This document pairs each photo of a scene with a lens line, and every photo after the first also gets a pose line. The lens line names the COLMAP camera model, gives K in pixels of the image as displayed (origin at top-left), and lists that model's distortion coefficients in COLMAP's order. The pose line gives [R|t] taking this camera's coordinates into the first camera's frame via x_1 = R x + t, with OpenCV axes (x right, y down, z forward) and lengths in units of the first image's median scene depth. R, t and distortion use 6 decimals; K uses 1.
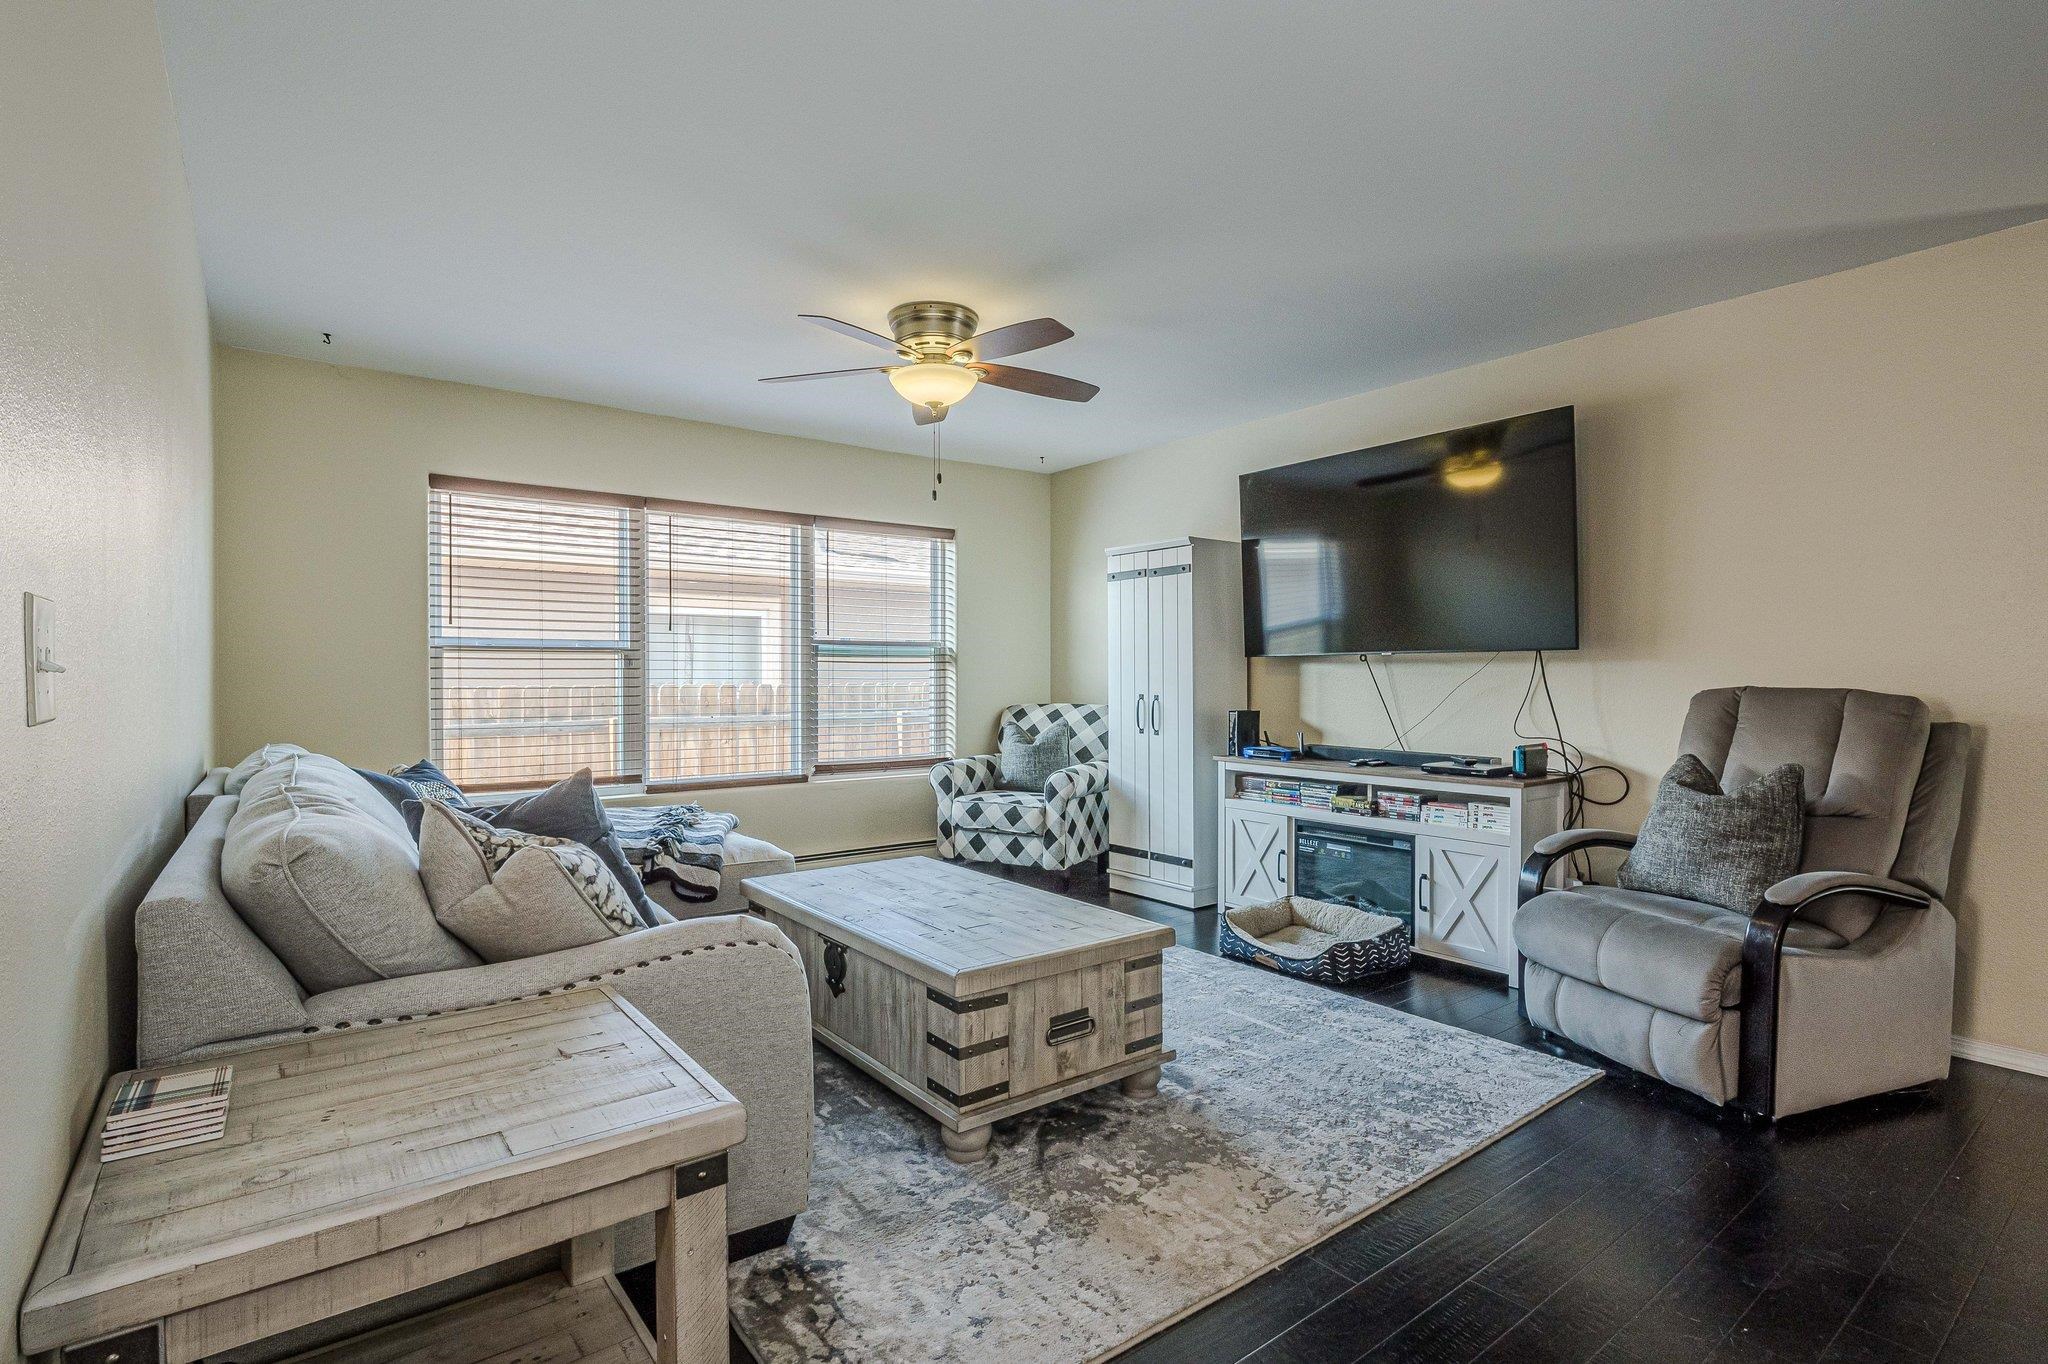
lens RADIAL K [[992.8, 0, 1012.5], [0, 992.8, 687.7], [0, 0, 1]] dist [-0.007996, -0.001091]
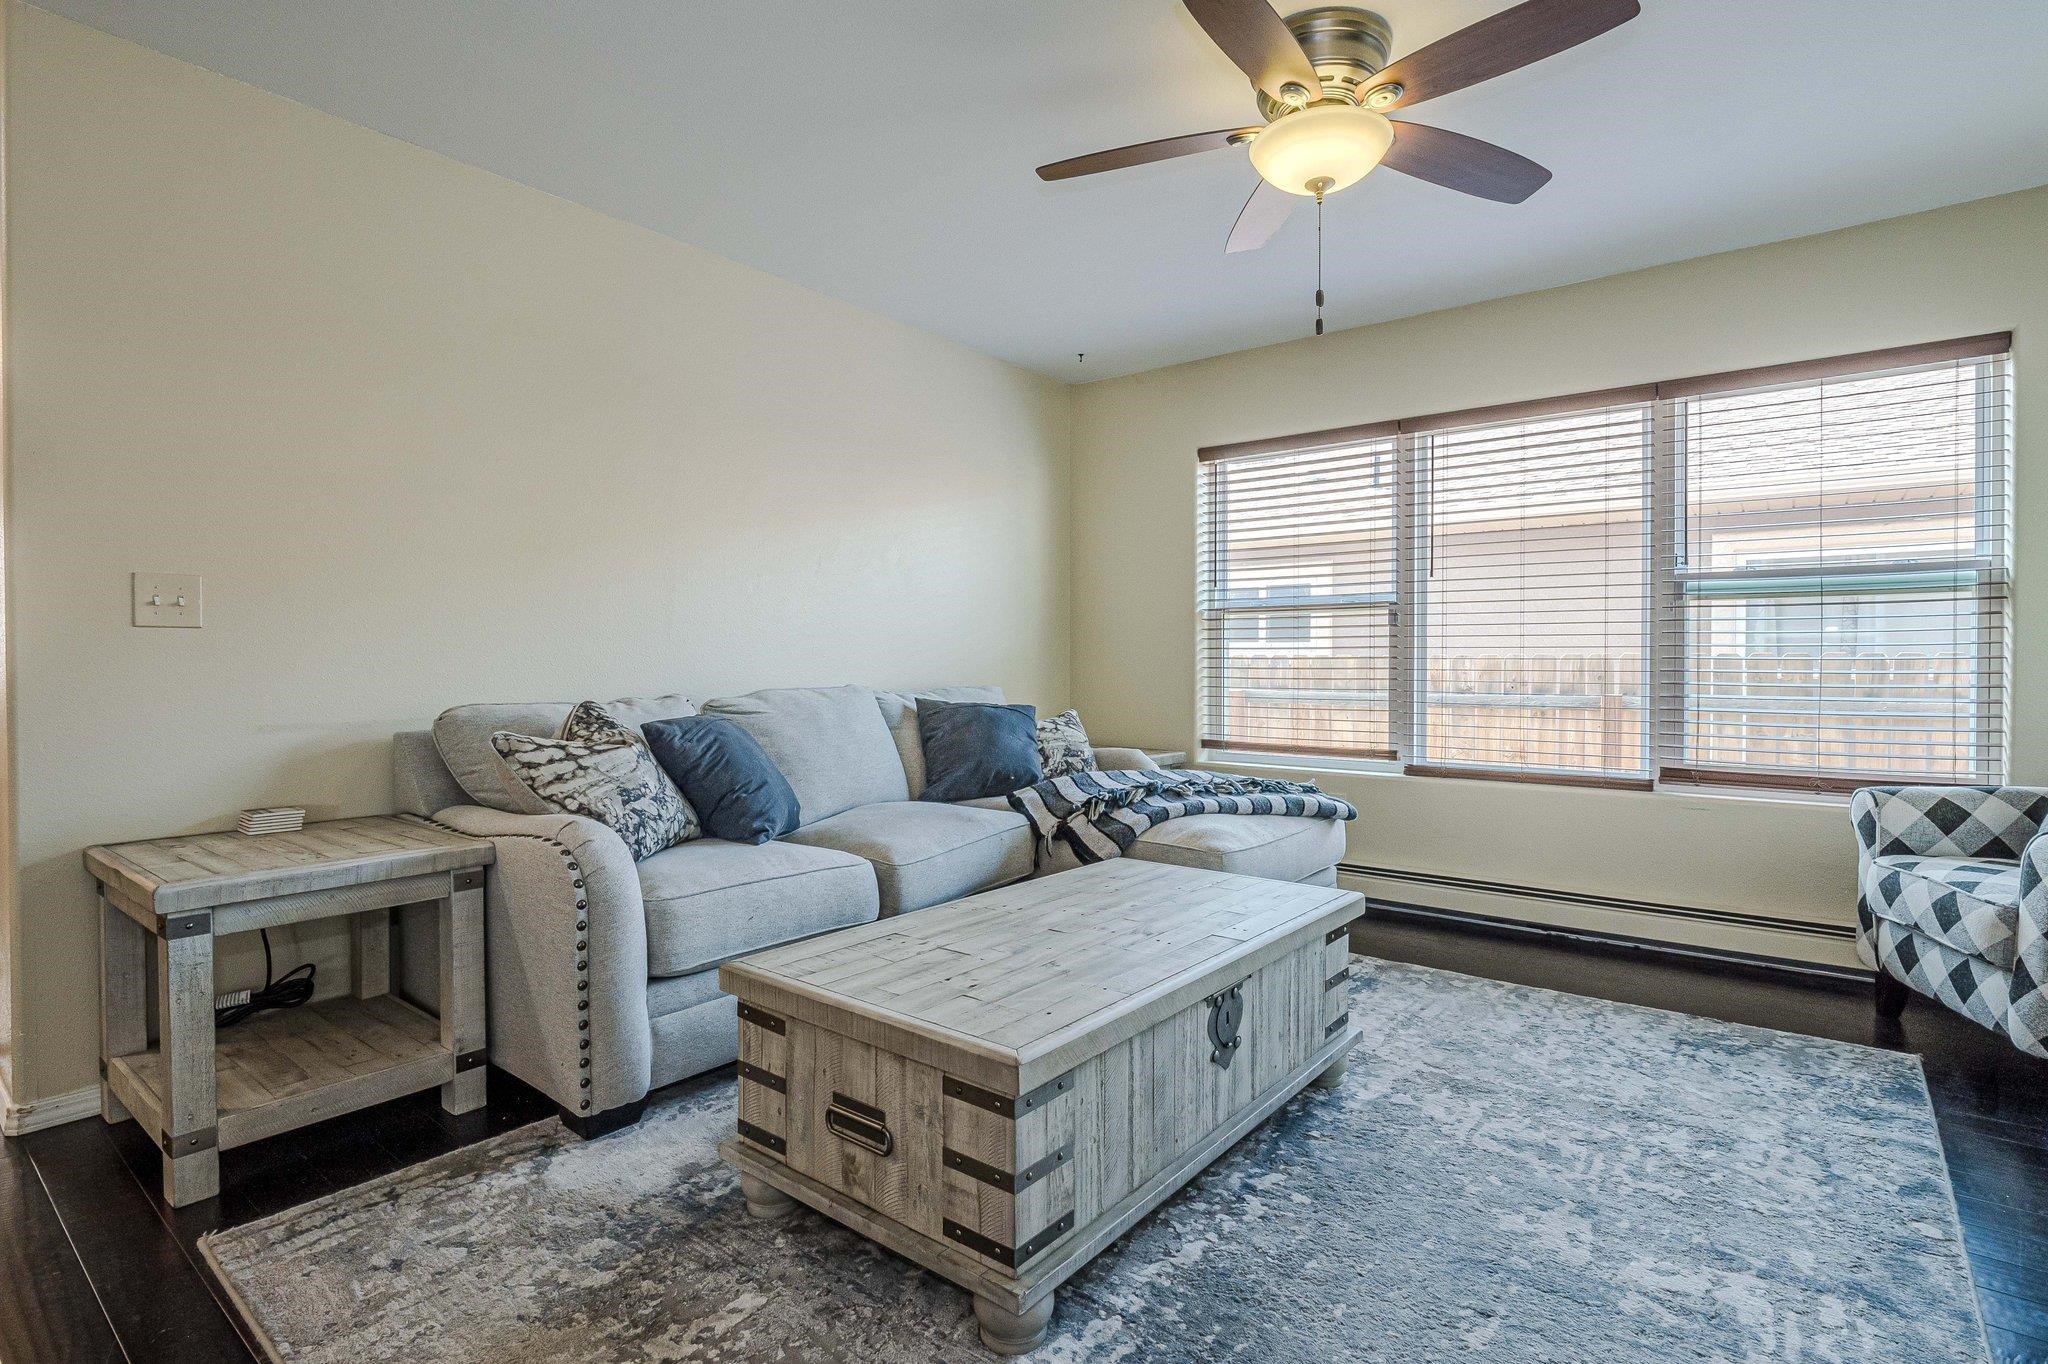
lens RADIAL K [[998.2, 0, 1005.2], [0, 998.2, 679.9], [0, 0, 1]] dist [-0.004294, -0.008759]
pose [[0.233860, 0.017527, -0.972112, 0.379869], [-0.015267, 0.999780, 0.014354, 0.020928], [0.972151, 0.011484, 0.234076, 0.492053]]
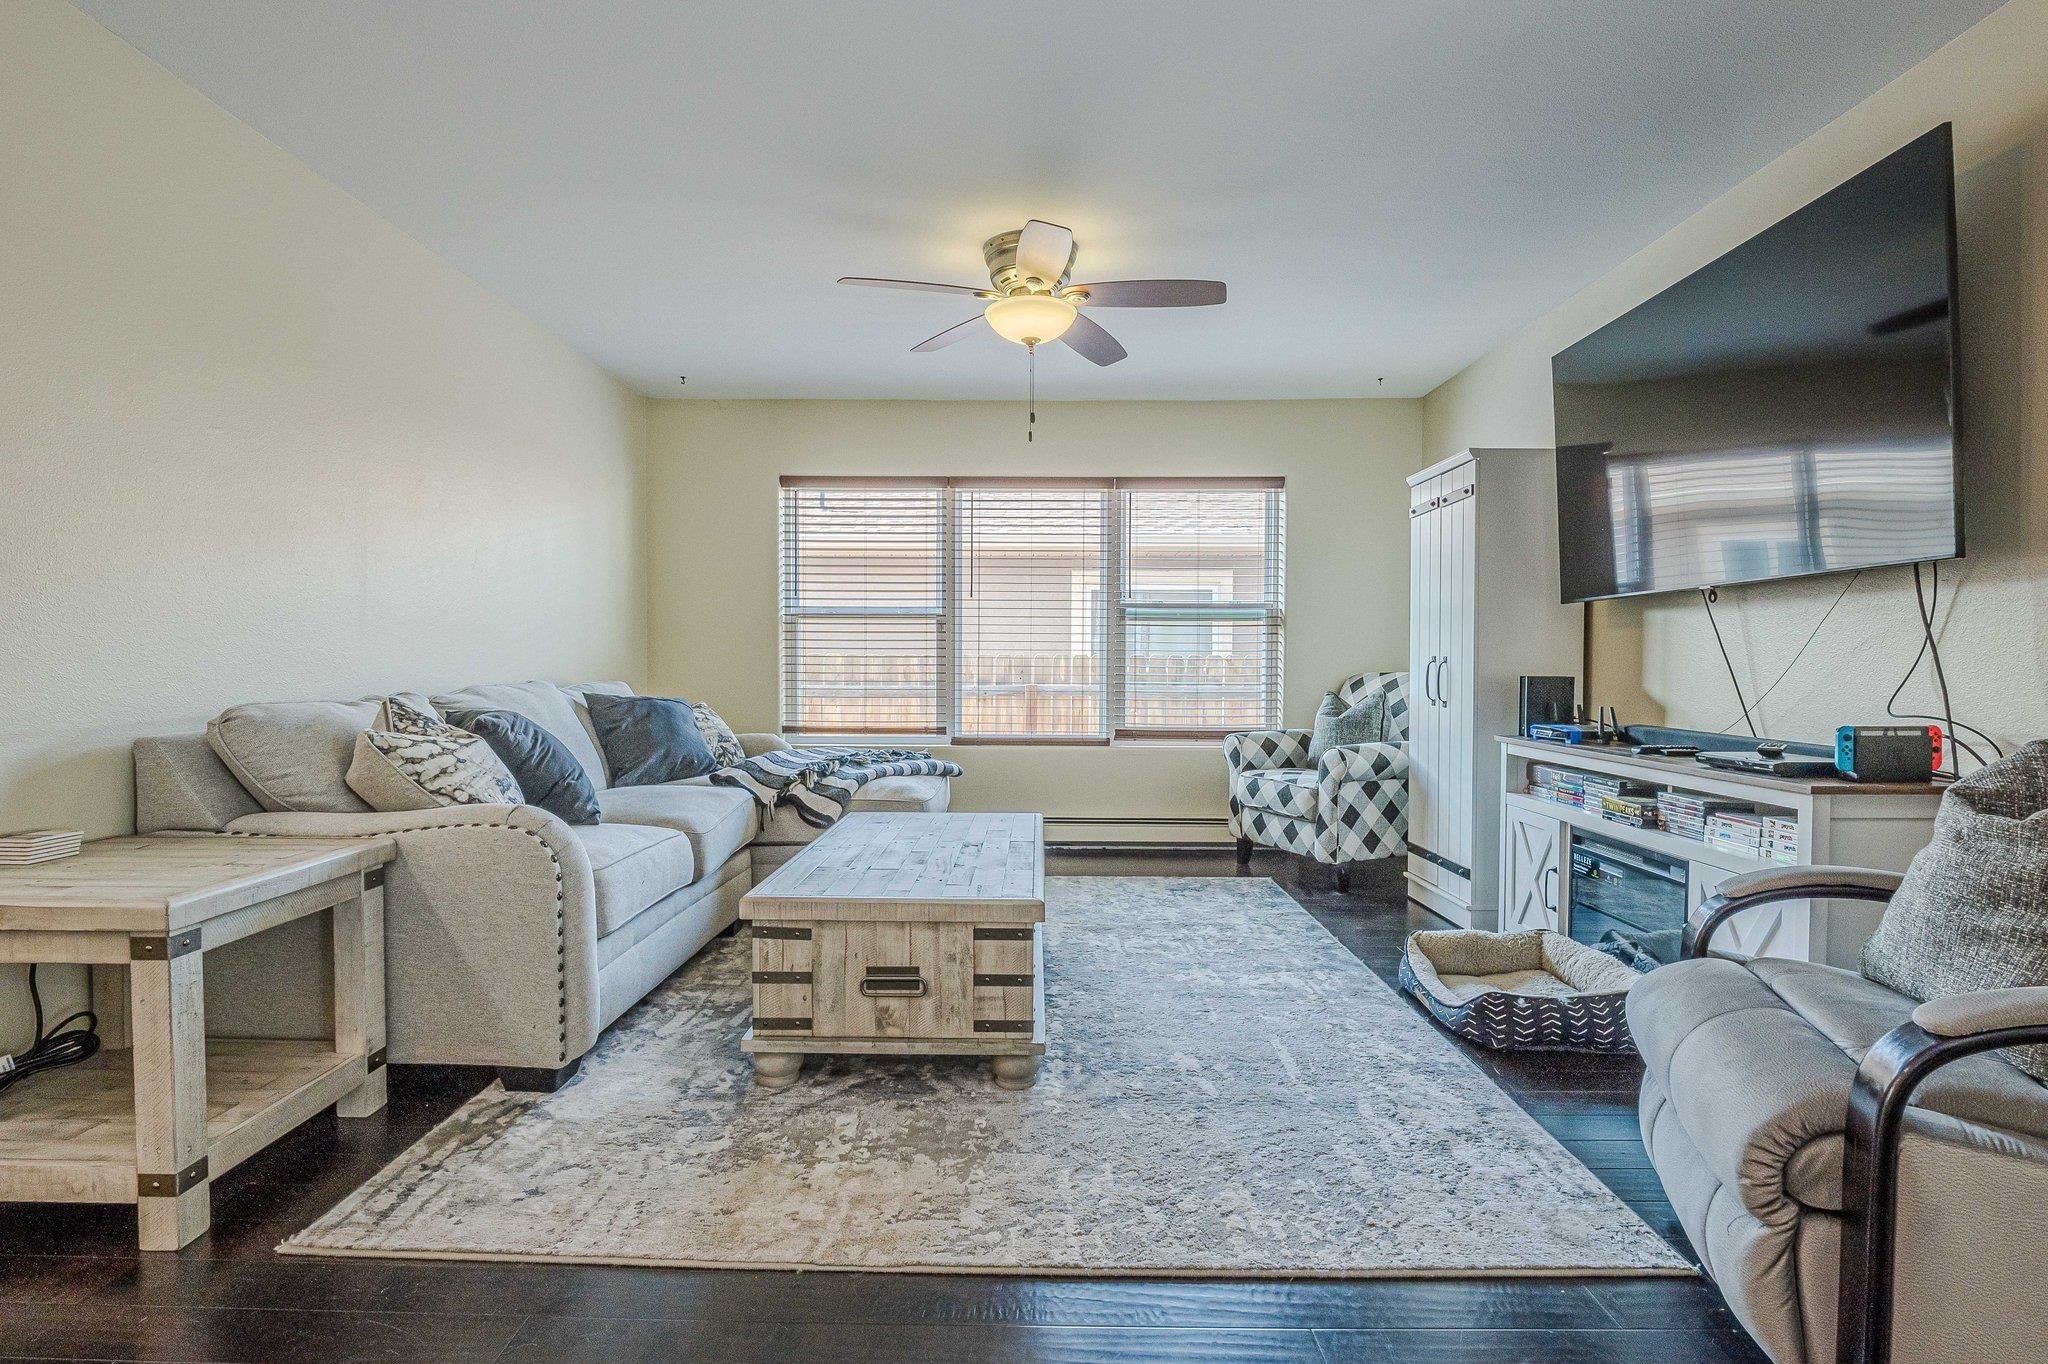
lens RADIAL K [[992.8, 0, 1012.5], [0, 992.8, 687.7], [0, 0, 1]] dist [-0.007996, -0.001091]
pose [[0.783920, 0.019961, -0.620541, 0.383277], [-0.013627, 0.999795, 0.014946, 0.026291], [0.620713, -0.003260, 0.784031, 0.180061]]
